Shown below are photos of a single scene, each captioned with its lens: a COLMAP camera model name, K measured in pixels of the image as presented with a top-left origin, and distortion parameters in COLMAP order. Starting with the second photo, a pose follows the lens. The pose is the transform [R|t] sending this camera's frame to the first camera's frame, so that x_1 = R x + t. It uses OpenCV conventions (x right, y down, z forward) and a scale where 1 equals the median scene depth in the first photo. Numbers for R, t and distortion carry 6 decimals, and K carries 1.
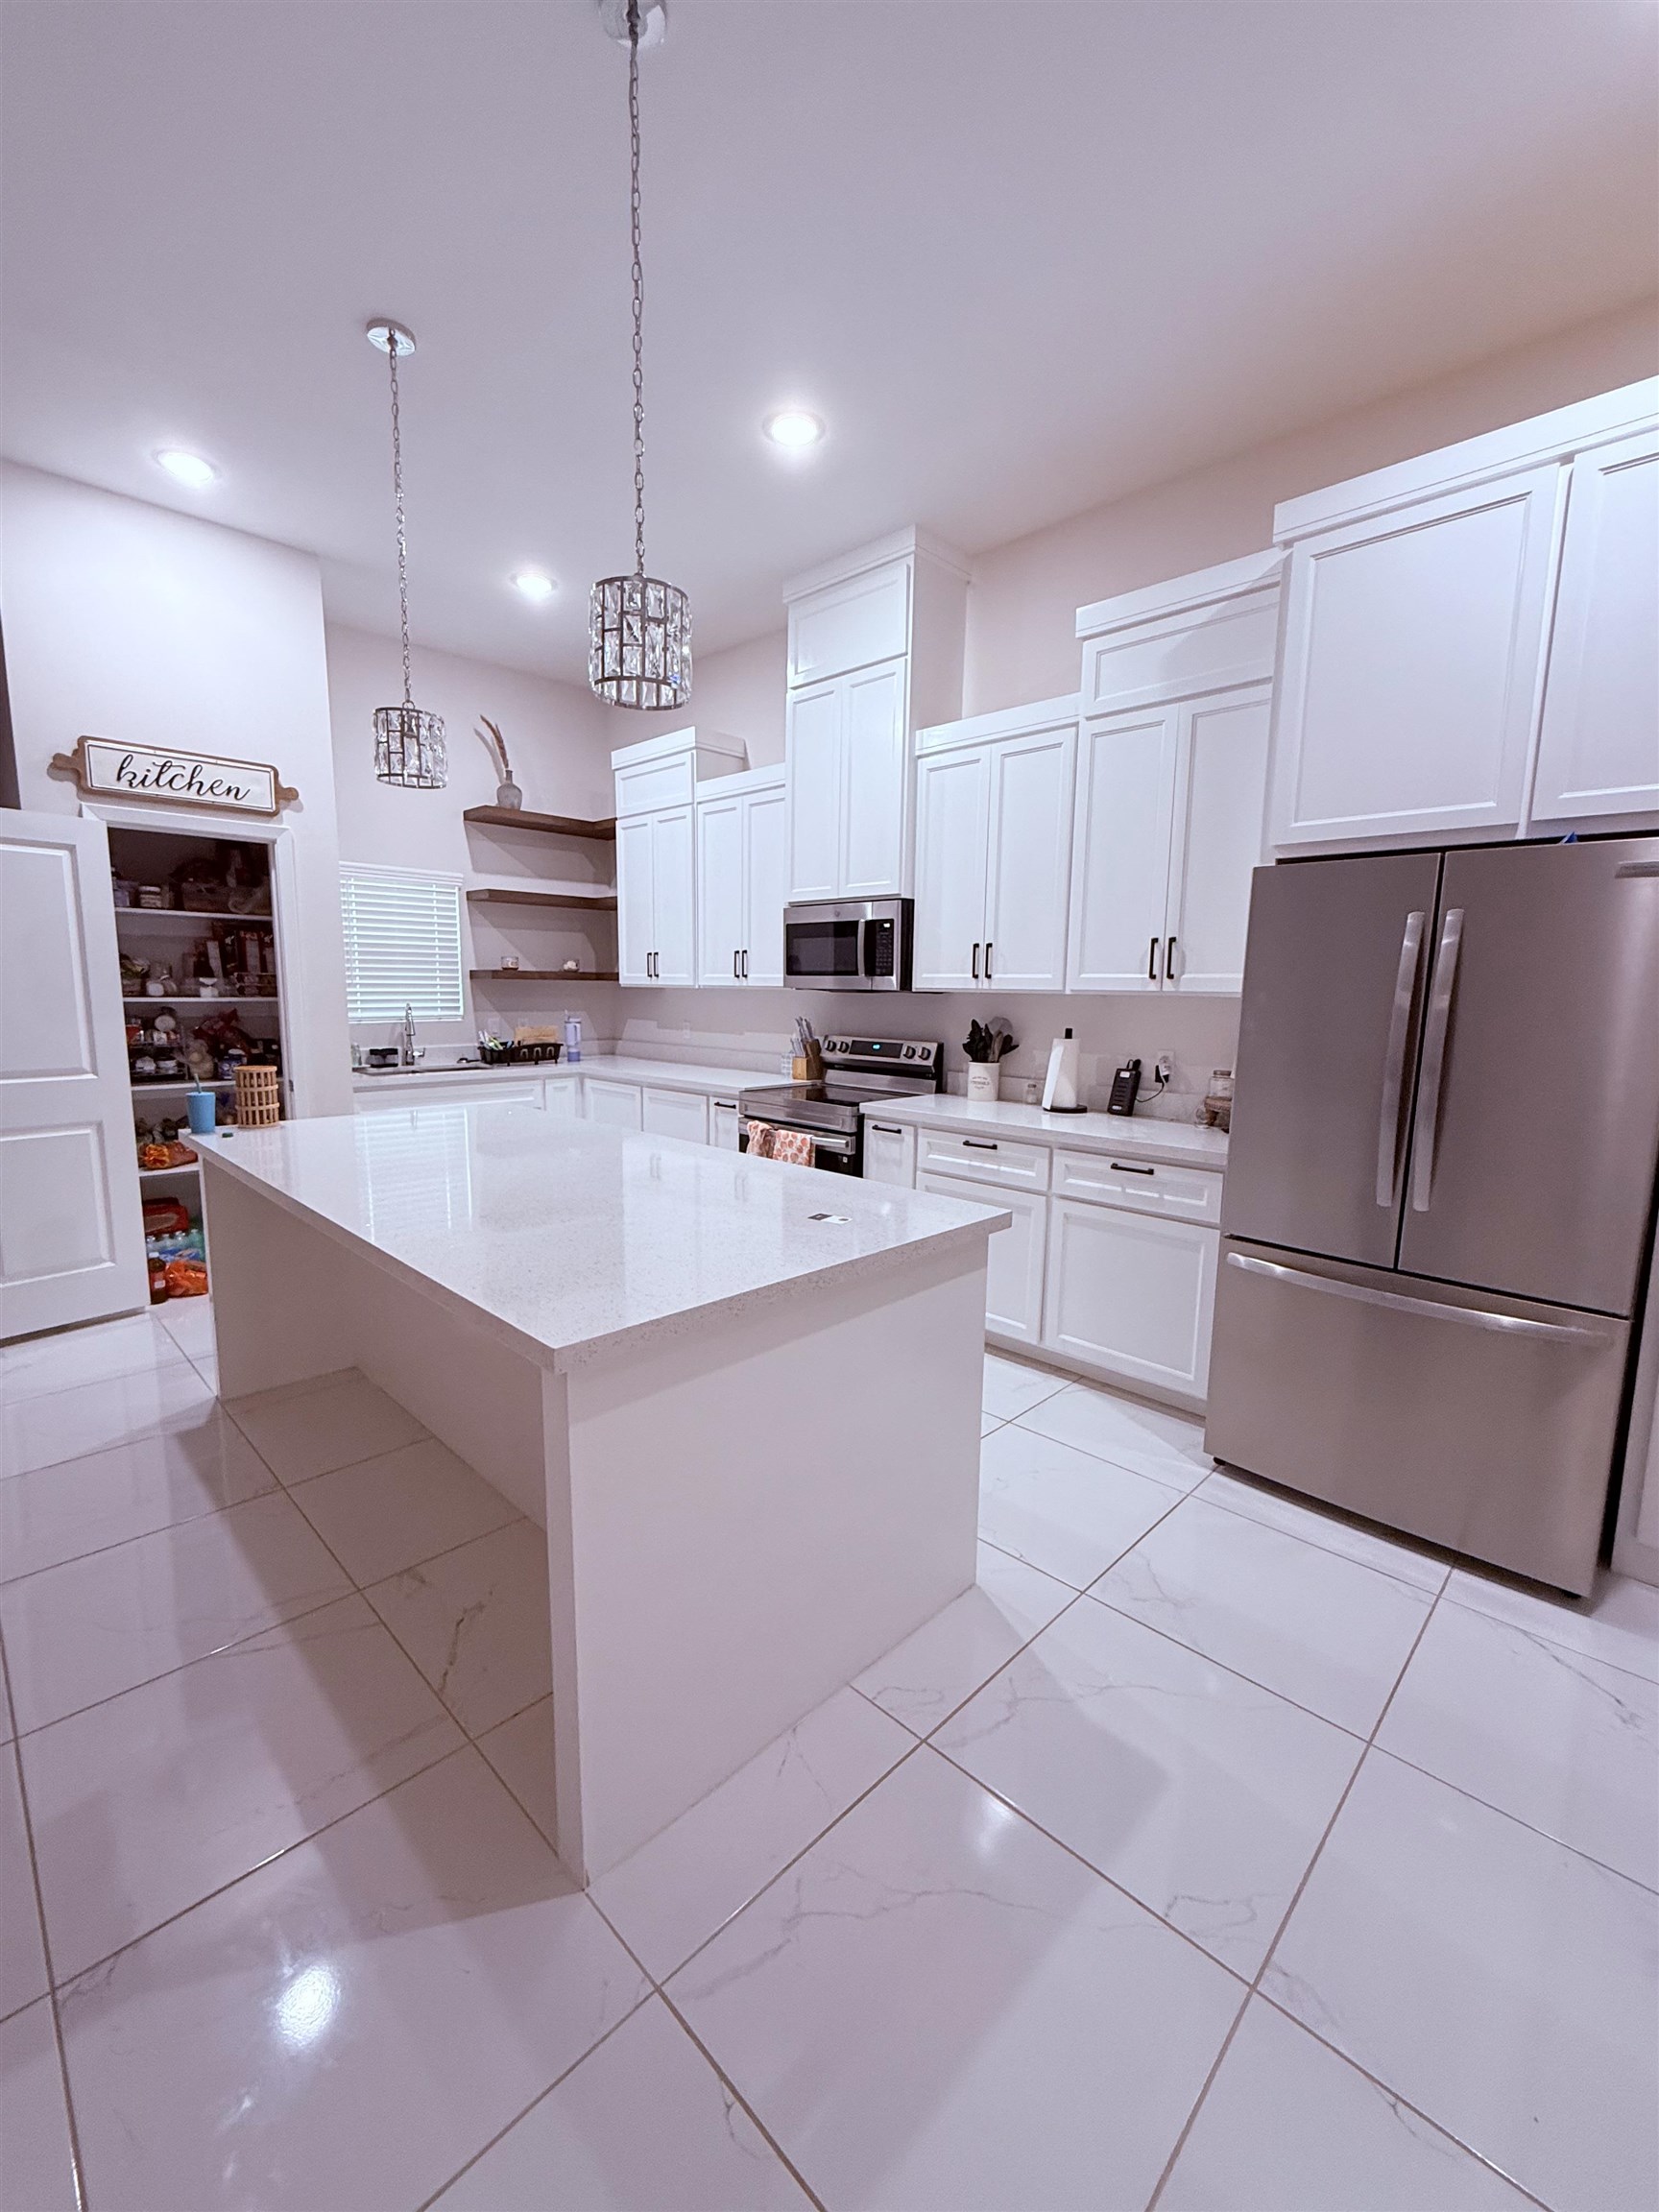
lens RADIAL K [[901.2, 0, 834.5], [0, 901.2, 1107.2], [0, 0, 1]] dist [-0.001194, -0.000259]
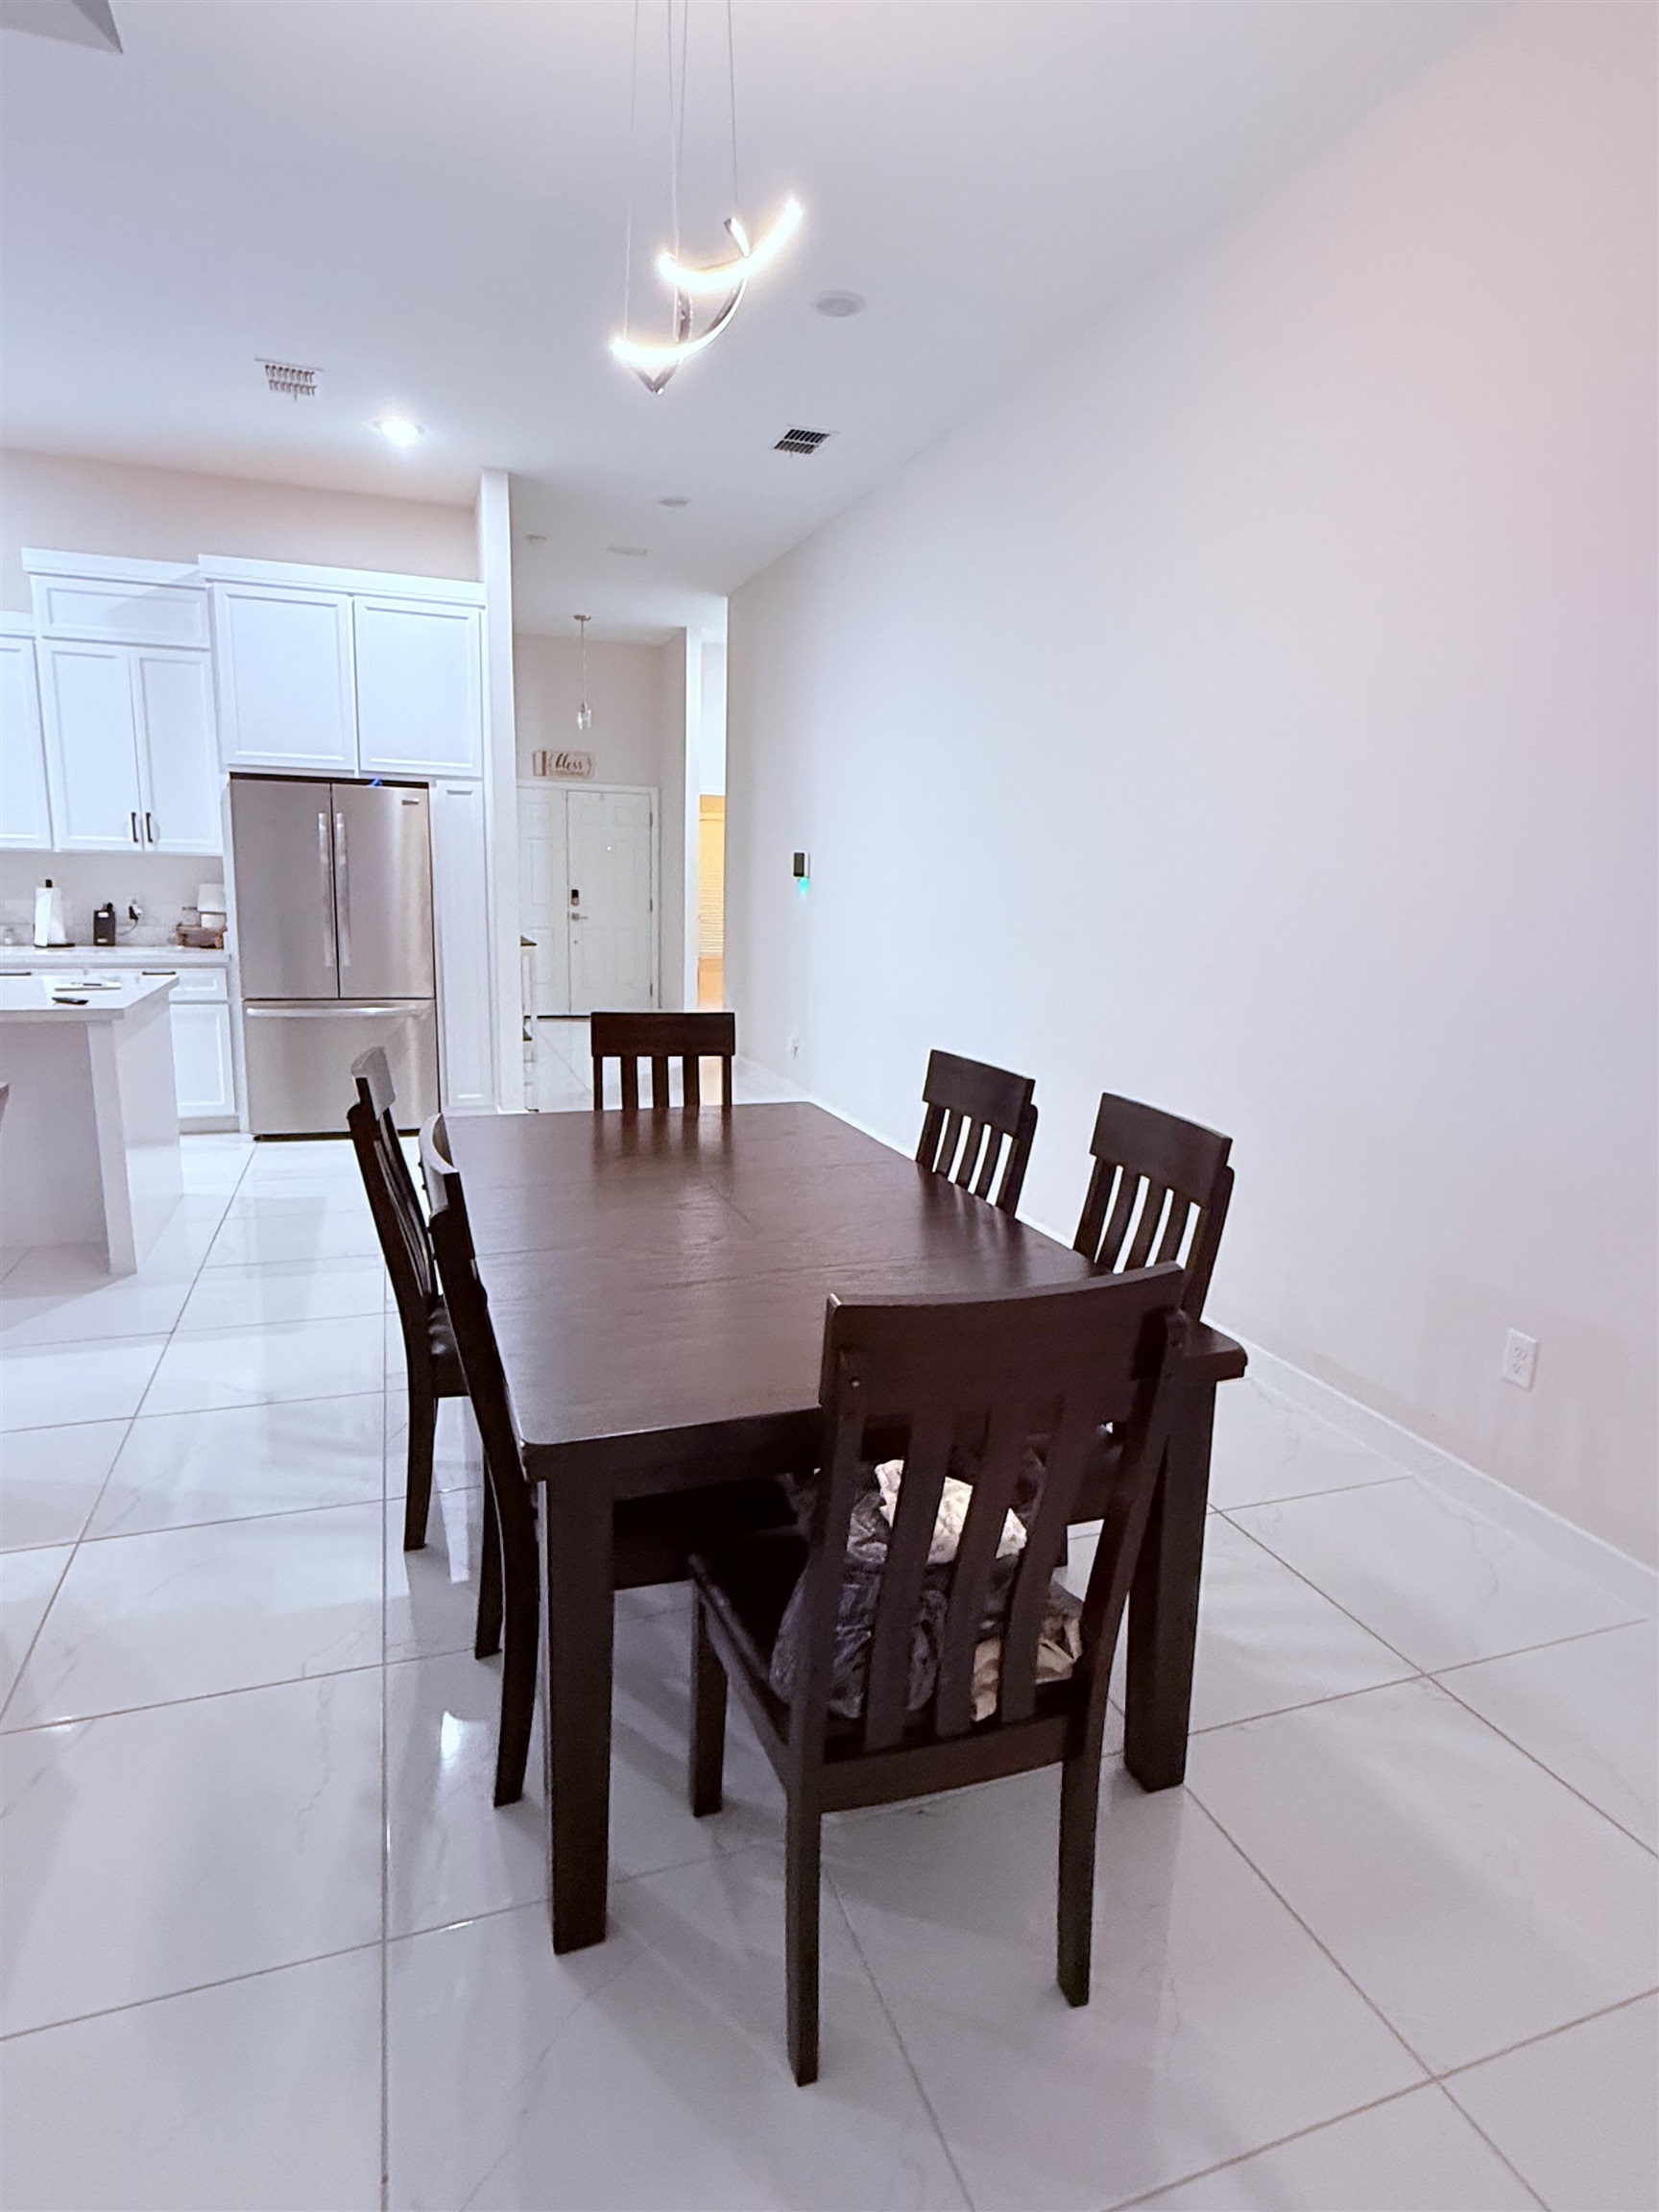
lens RADIAL K [[1240.1, 0, 832.1], [0, 1240.1, 1100.1], [0, 0, 1]] dist [-0.000862, -0.000143]
pose [[0.431633, -0.165039, 0.886823, -0.888647], [0.101761, 0.985753, 0.133921, 0.098749], [-0.896291, 0.032439, 0.442278, -0.757167]]
